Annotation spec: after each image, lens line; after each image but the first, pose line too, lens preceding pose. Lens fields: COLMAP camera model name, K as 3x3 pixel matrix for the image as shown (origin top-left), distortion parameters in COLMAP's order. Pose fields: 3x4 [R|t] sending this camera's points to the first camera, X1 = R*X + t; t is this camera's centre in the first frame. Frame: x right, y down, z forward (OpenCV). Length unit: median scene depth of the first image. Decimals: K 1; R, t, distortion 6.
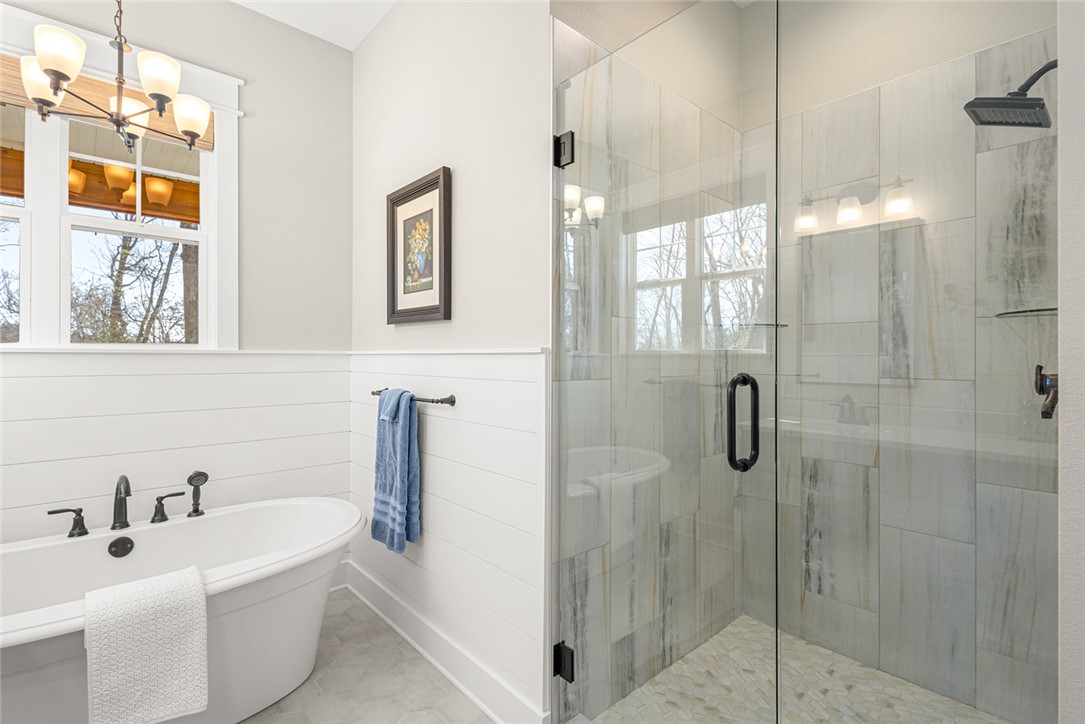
lens RADIAL K [[504.8, 0, 542.6], [0, 504.8, 356.1], [0, 0, 1]] dist [0.001545, -0.001370]
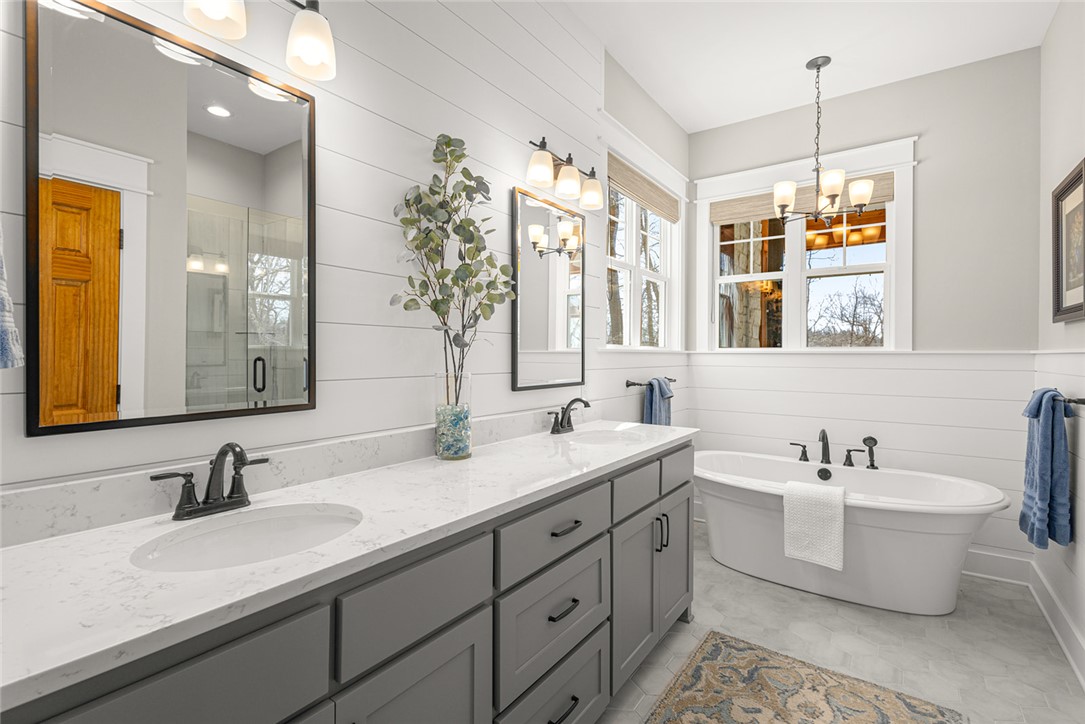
lens RADIAL K [[504.8, 0, 542.9], [0, 504.8, 356.3], [0, 0, 1]] dist [0.001545, -0.001370]
pose [[0.213752, 0.000870, -0.976887, 0.499303], [-0.000417, 1.000000, 0.000800, 0.001434], [0.976888, 0.000236, 0.213753, -0.201908]]
